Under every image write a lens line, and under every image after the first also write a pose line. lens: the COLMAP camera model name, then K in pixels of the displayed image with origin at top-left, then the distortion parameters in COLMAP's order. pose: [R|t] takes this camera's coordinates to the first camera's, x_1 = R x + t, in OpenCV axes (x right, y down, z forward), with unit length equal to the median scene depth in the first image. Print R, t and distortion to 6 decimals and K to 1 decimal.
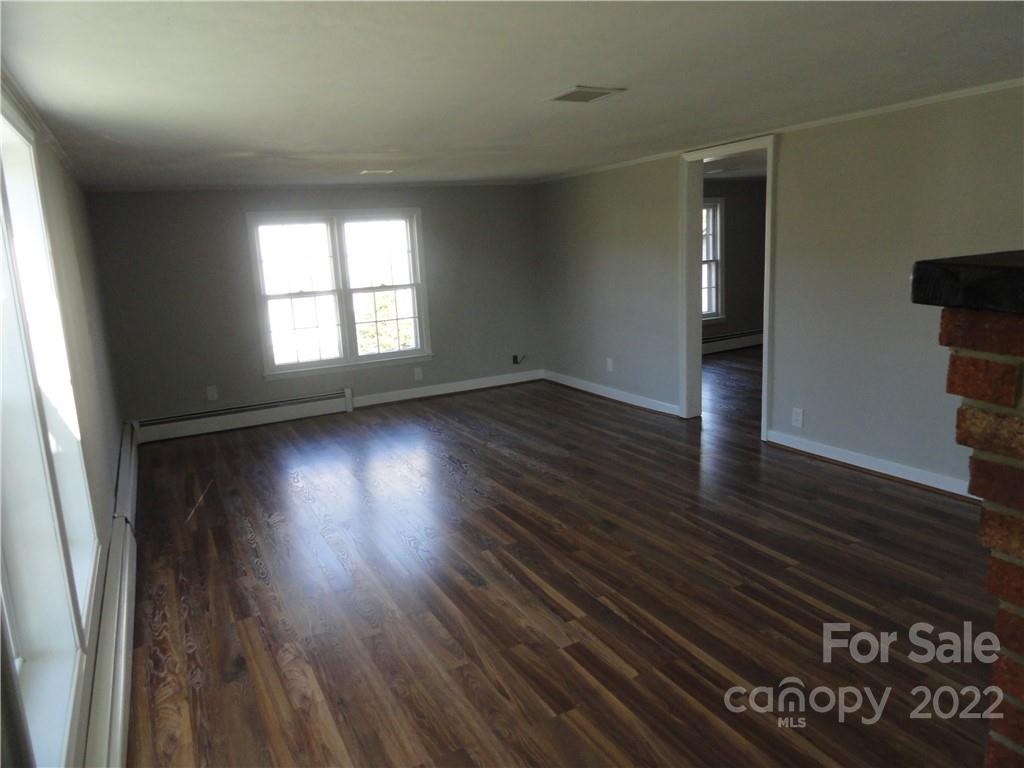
lens RADIAL K [[715.8, 0, 515.2], [0, 715.8, 382.4], [0, 0, 1]] dist [-0.006726, 0.003610]
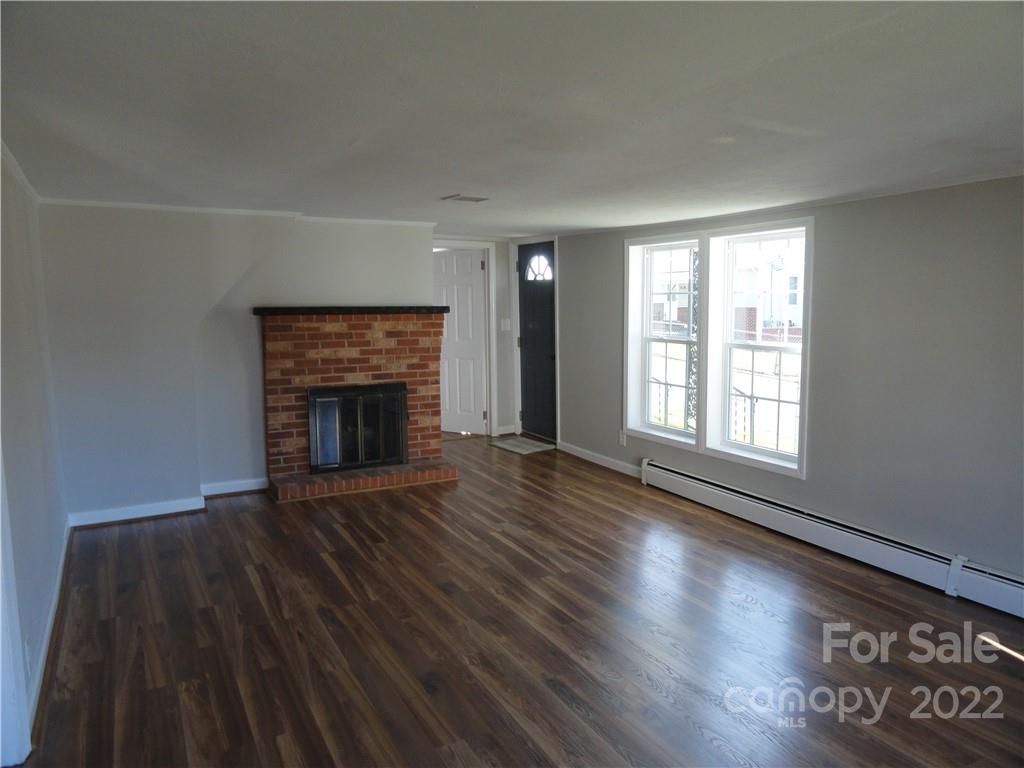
lens RADIAL K [[715.8, 0, 515.2], [0, 715.8, 382.4], [0, 0, 1]] dist [-0.006726, 0.003610]
pose [[-0.997988, 0.061623, -0.014939, 0.039001], [0.054096, 0.950374, 0.306372, -0.401862], [0.033077, 0.304947, -0.951795, 2.033965]]
